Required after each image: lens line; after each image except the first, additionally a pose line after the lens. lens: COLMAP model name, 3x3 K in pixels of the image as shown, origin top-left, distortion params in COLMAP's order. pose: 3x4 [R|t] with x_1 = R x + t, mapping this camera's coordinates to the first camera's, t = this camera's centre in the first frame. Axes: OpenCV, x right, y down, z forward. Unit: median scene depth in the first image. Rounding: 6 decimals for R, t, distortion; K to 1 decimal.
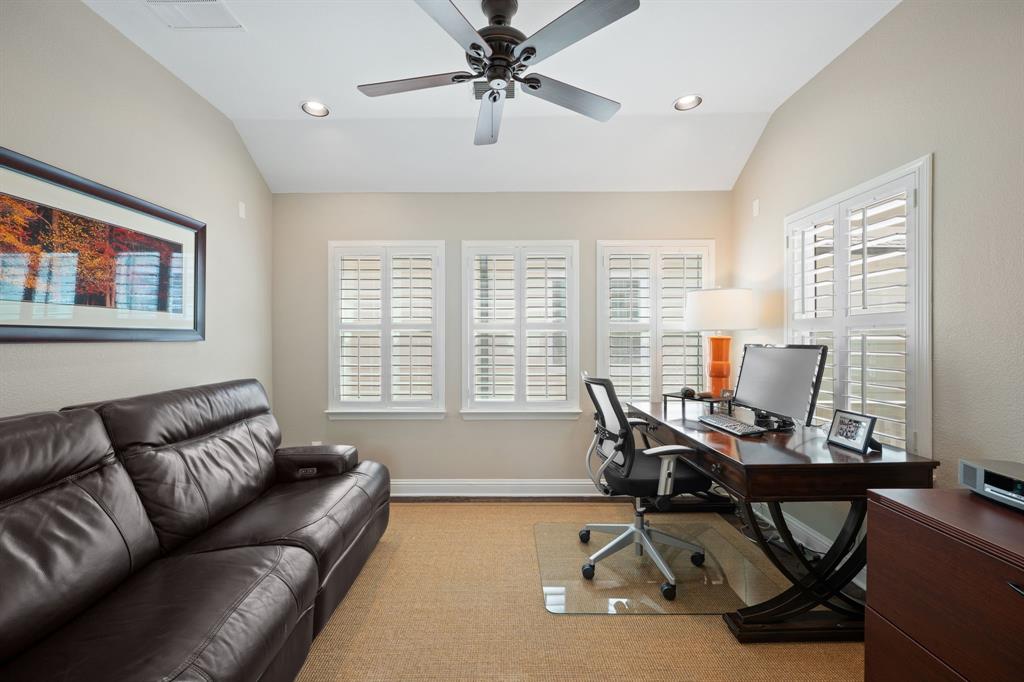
lens RADIAL K [[419.1, 0, 506.5], [0, 419.1, 341.5], [0, 0, 1]] dist [-0.011798, -0.000157]
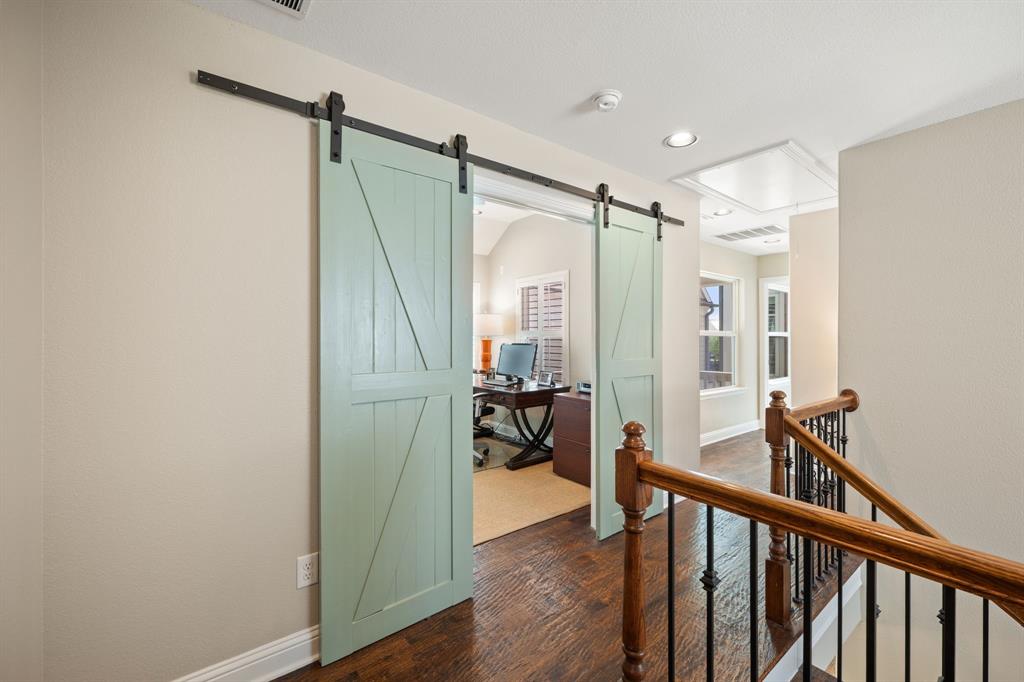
lens RADIAL K [[419.1, 0, 514.4], [0, 419.1, 338.0], [0, 0, 1]] dist [-0.011798, -0.000157]
pose [[0.783722, -0.002618, 0.621107, -0.856265], [0.003418, 0.999994, -0.000098, -0.026089], [-0.621103, 0.002199, 0.783726, -0.828711]]
